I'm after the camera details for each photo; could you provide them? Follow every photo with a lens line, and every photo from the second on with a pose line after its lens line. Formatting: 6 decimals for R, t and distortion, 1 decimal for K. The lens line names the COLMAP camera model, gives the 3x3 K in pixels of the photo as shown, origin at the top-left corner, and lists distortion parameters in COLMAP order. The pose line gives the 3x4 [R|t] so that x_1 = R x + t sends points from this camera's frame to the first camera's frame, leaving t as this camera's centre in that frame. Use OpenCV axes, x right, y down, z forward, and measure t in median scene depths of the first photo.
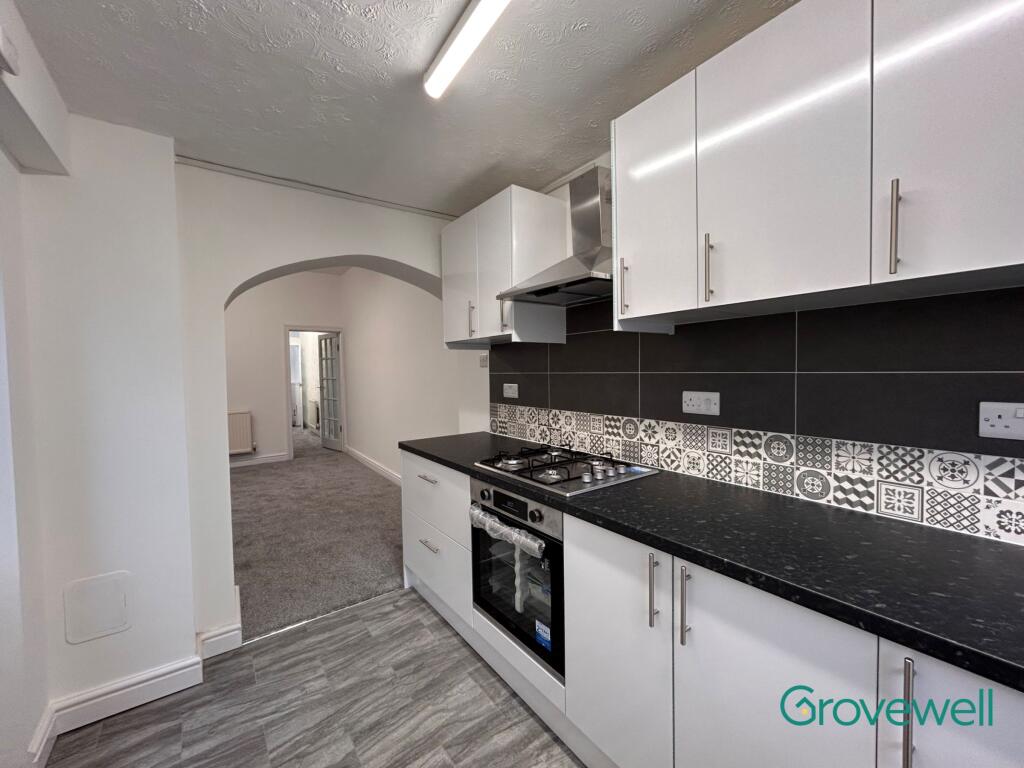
lens RADIAL K [[414.2, 0, 512.5], [0, 414.2, 384.8], [0, 0, 1]] dist [-0.001236, 0.001113]
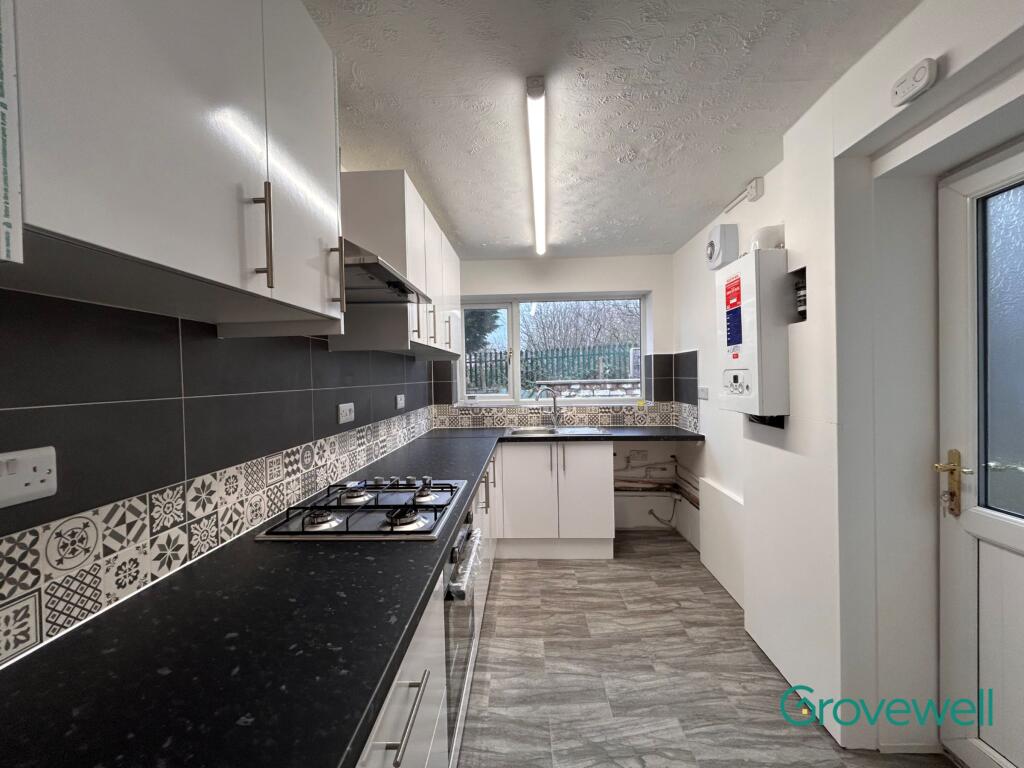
lens RADIAL K [[414.2, 0, 510.8], [0, 414.2, 383.5], [0, 0, 1]] dist [-0.001236, 0.001113]
pose [[-0.782305, 0.017902, 0.622639, -0.677620], [0.053487, 0.997826, 0.038512, -0.062832], [-0.620595, 0.063431, -0.781561, 1.691277]]
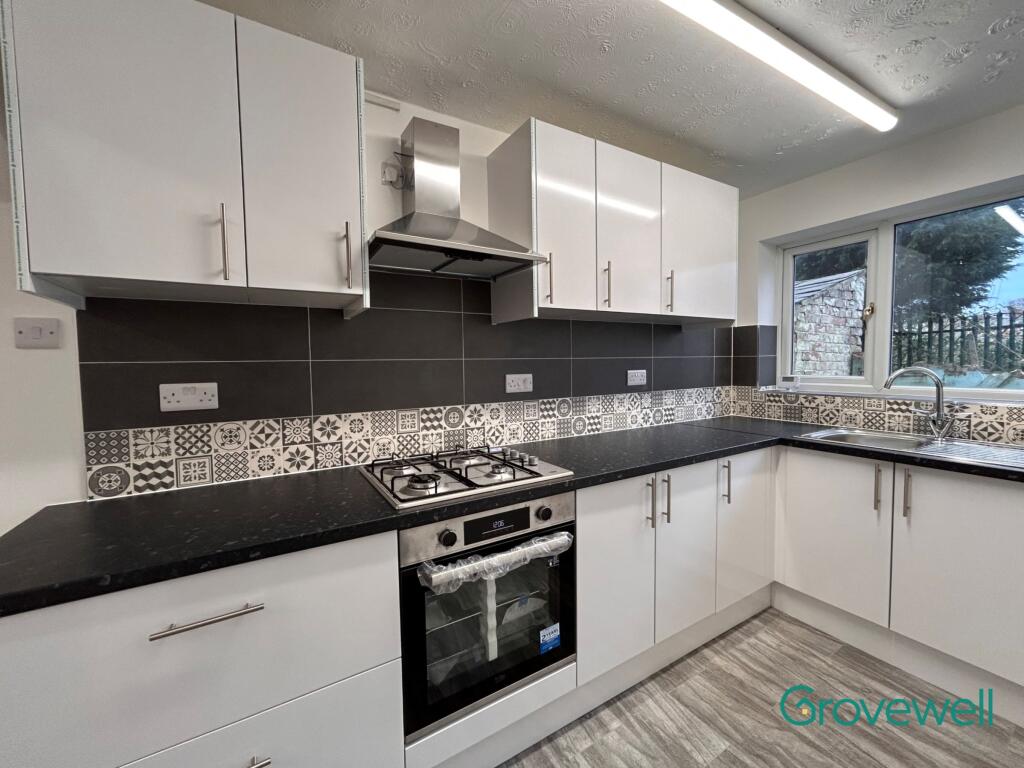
lens RADIAL K [[414.2, 0, 514.2], [0, 414.2, 382.9], [0, 0, 1]] dist [-0.001236, 0.001113]
pose [[0.086288, -0.038221, 0.995537, -0.803409], [0.049823, 0.998179, 0.034004, 0.000233], [-0.995024, 0.046666, 0.088035, 0.940478]]
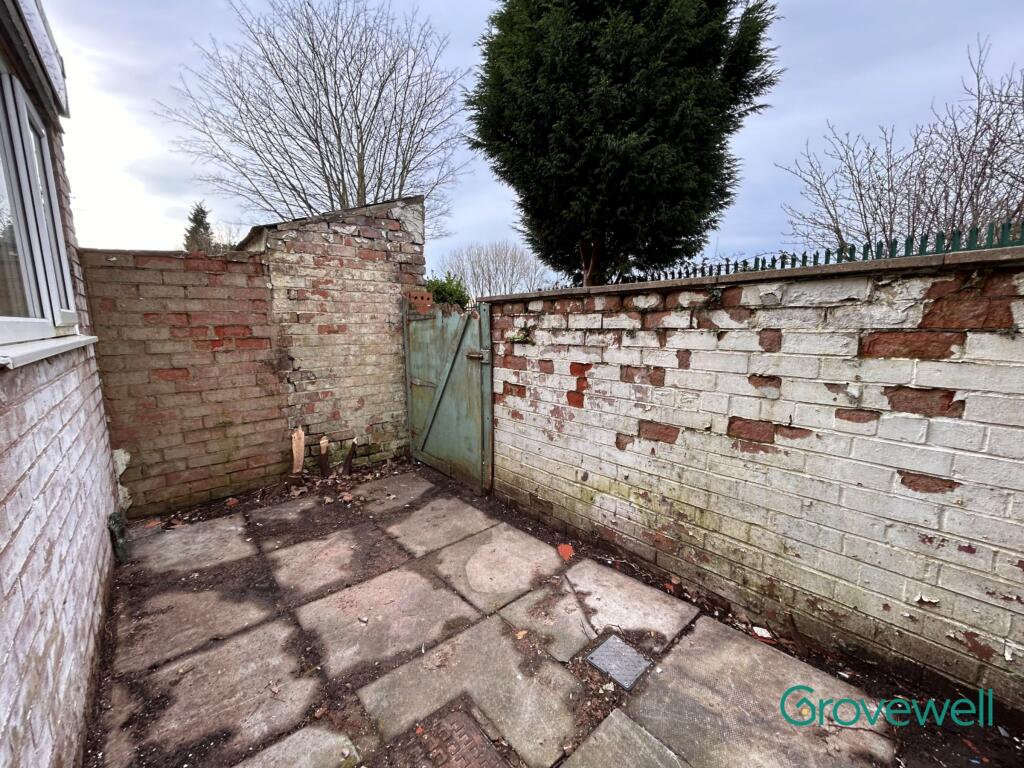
lens RADIAL K [[414.2, 0, 512.4], [0, 414.2, 383.2], [0, 0, 1]] dist [-0.001236, 0.001113]
pose [[-0.080169, -0.137431, 0.987262, -0.340917], [0.051872, 0.988532, 0.141820, 0.210988], [-0.995431, 0.062581, -0.072121, -1.488775]]
